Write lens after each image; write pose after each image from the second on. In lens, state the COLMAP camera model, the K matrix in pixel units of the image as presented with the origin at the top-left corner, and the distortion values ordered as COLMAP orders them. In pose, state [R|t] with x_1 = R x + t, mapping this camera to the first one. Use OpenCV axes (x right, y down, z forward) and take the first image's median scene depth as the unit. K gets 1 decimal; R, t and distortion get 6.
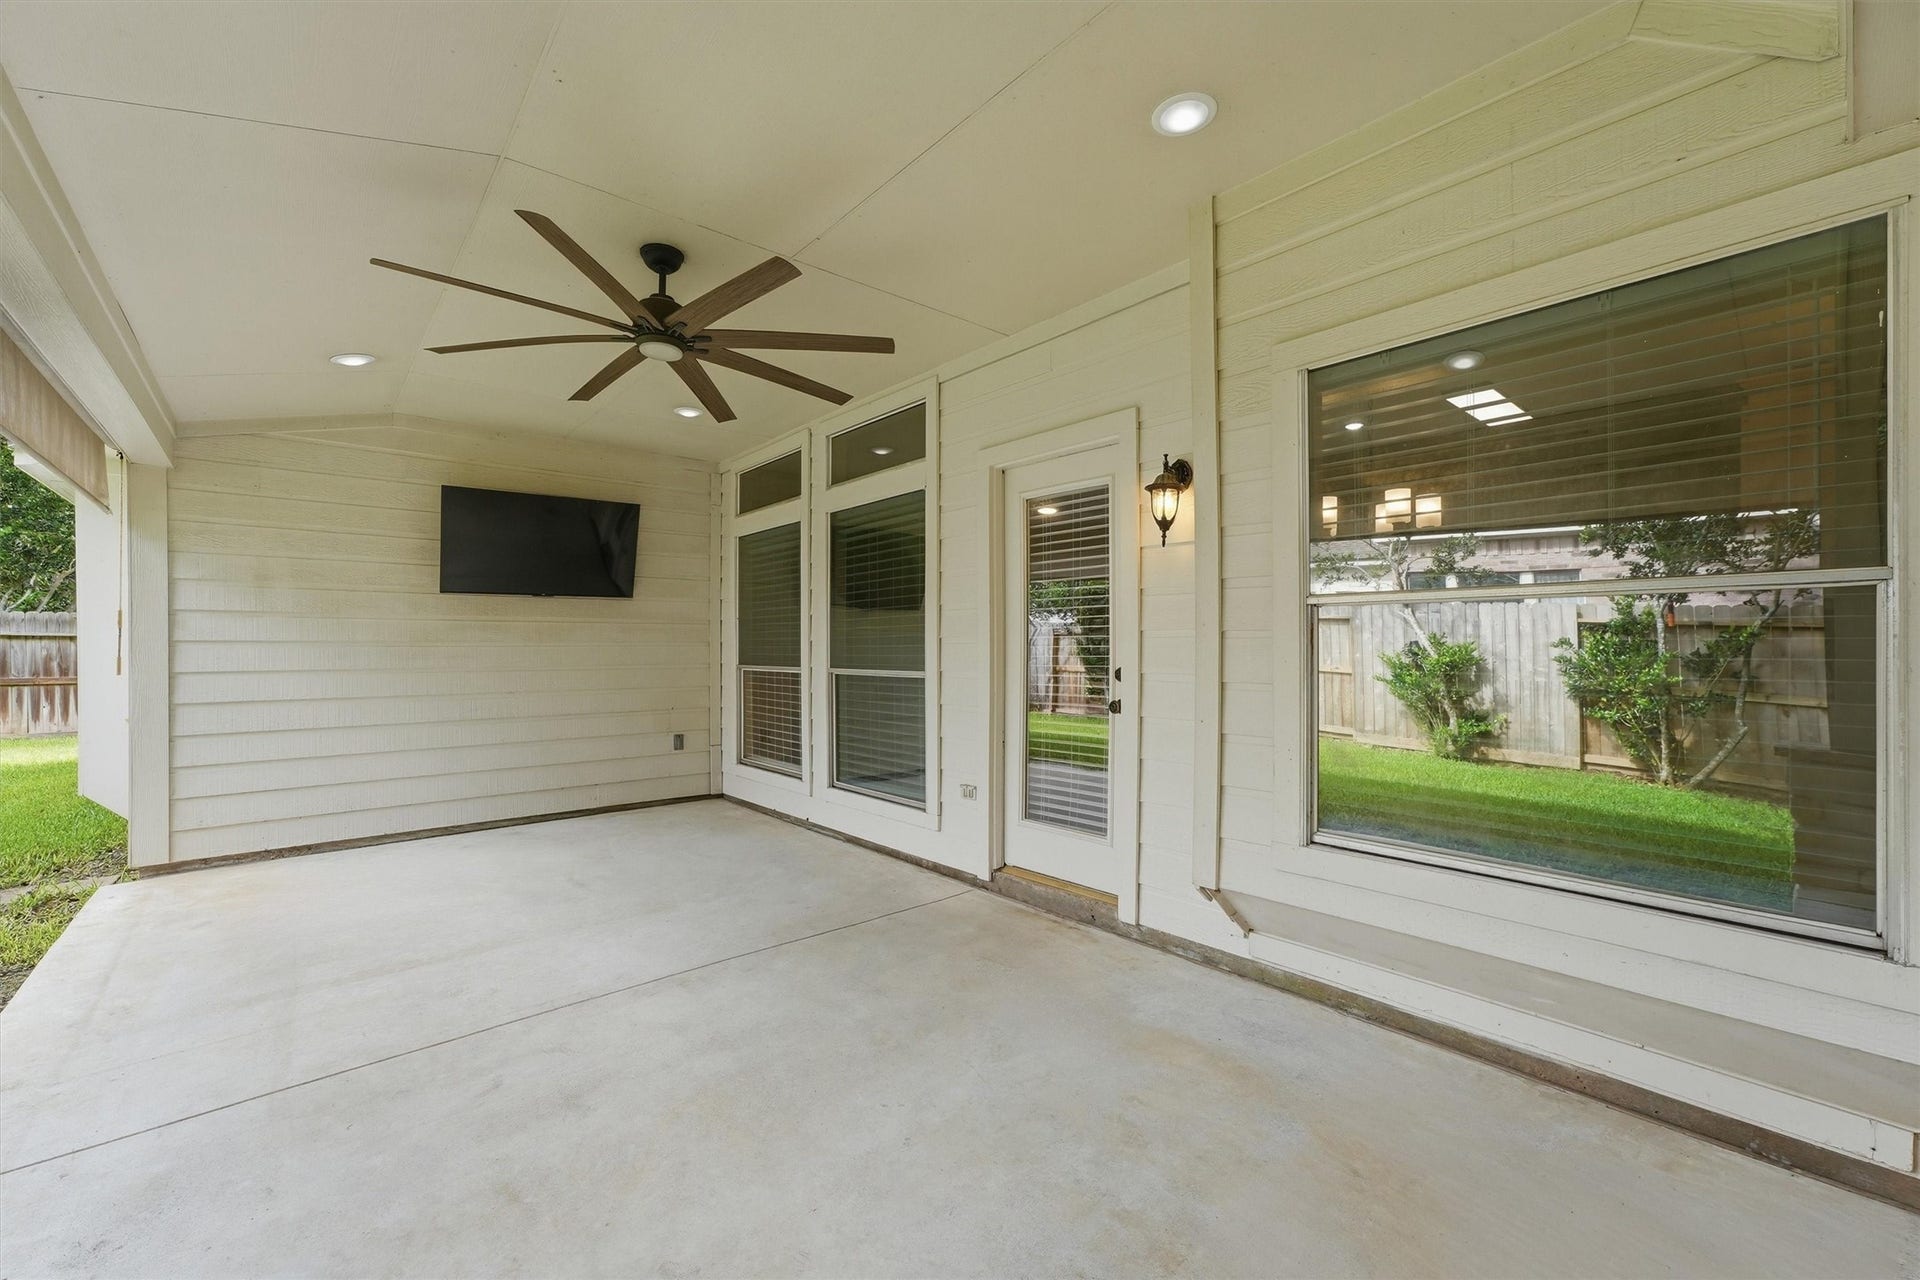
lens RADIAL K [[781.0, 0, 960.1], [0, 781.0, 648.3], [0, 0, 1]] dist [-0.001704, 0.000011]
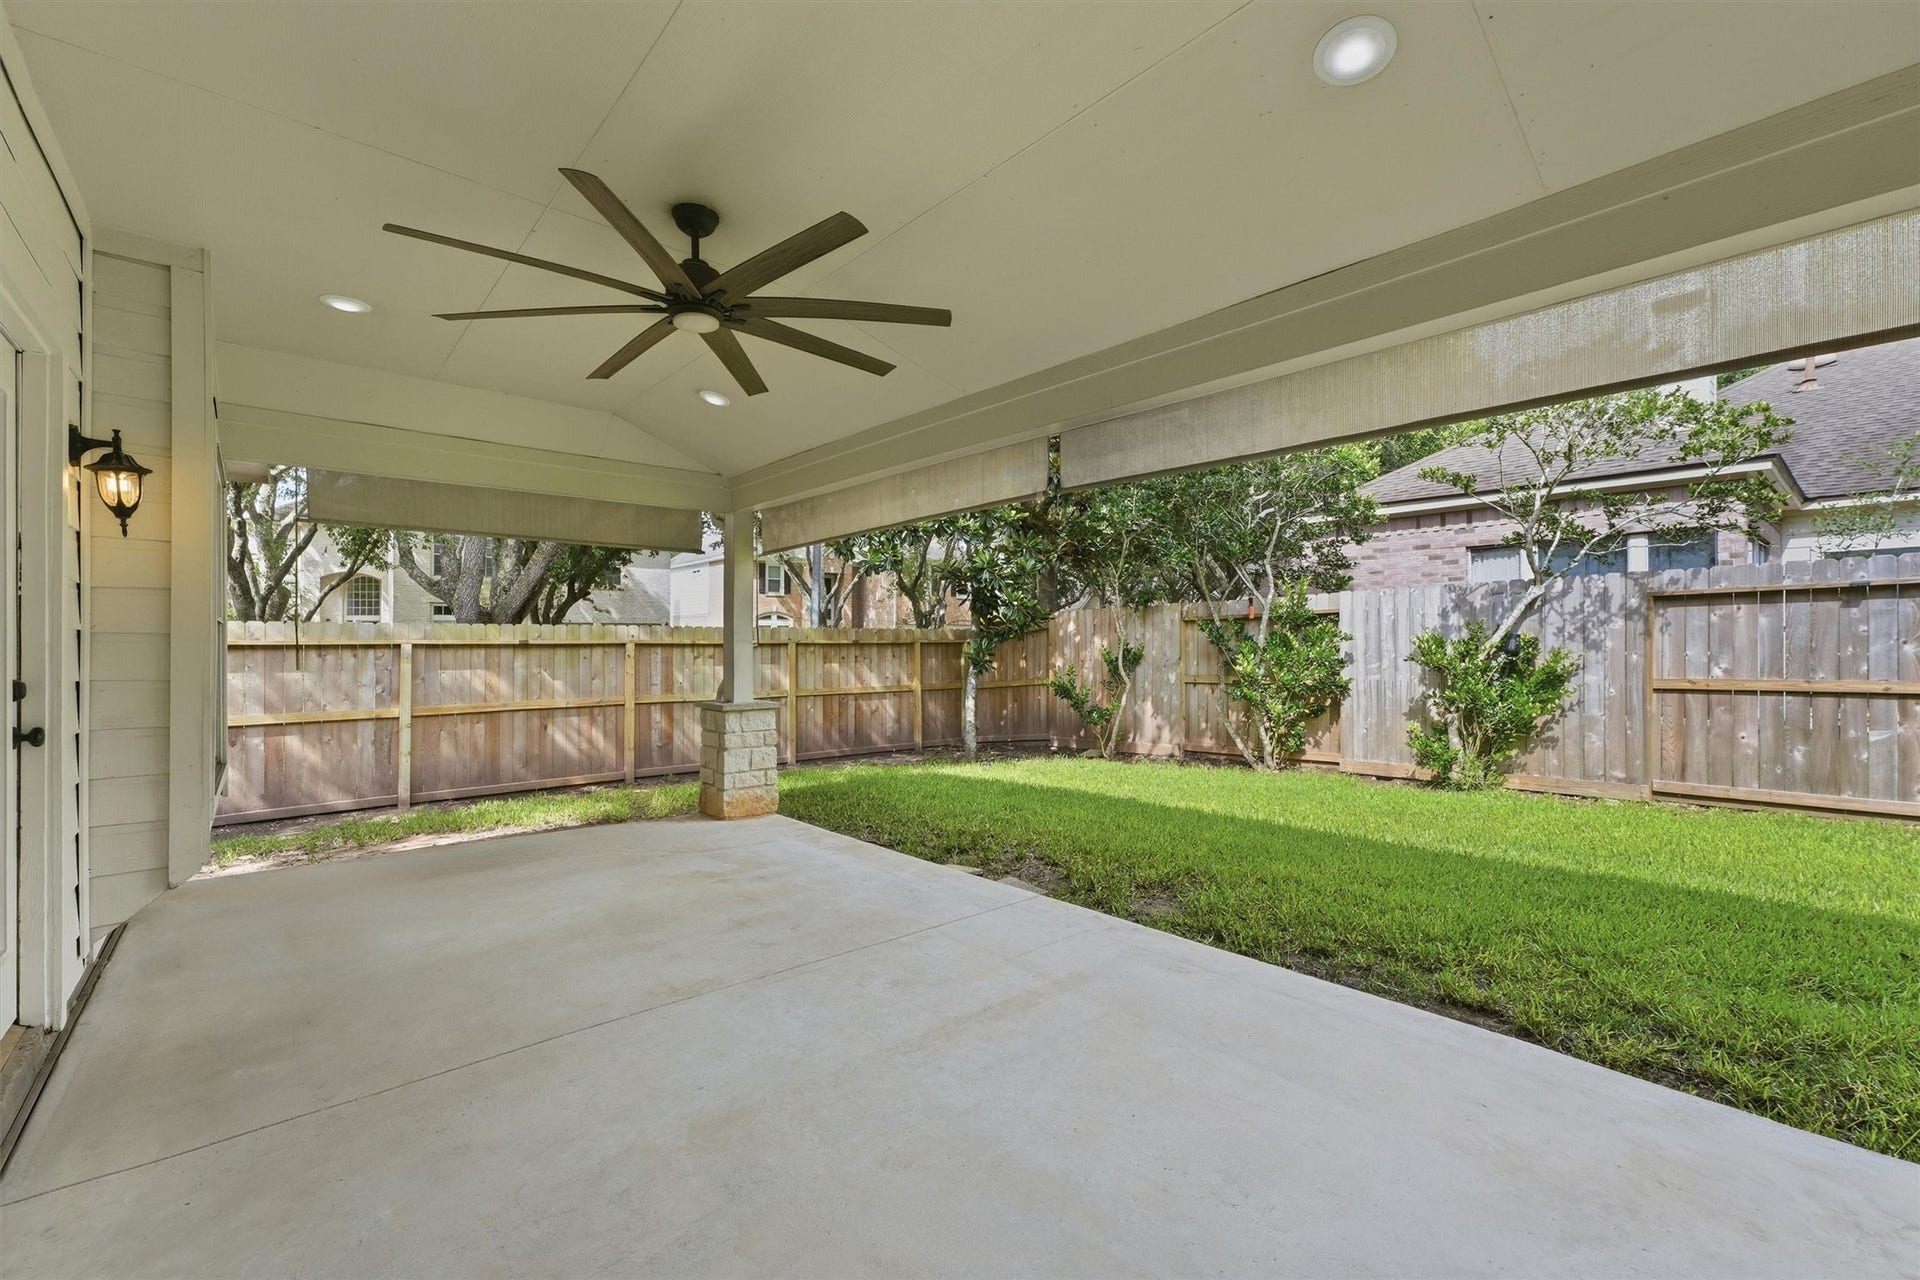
lens RADIAL K [[813.8, 0, 970.7], [0, 813.8, 638.7], [0, 0, 1]] dist [0.001012, 0.000121]
pose [[-0.999873, 0.007062, -0.014311, -0.686596], [0.007244, 0.999894, -0.012663, 0.003413], [0.014220, -0.012765, -0.999817, 1.948416]]
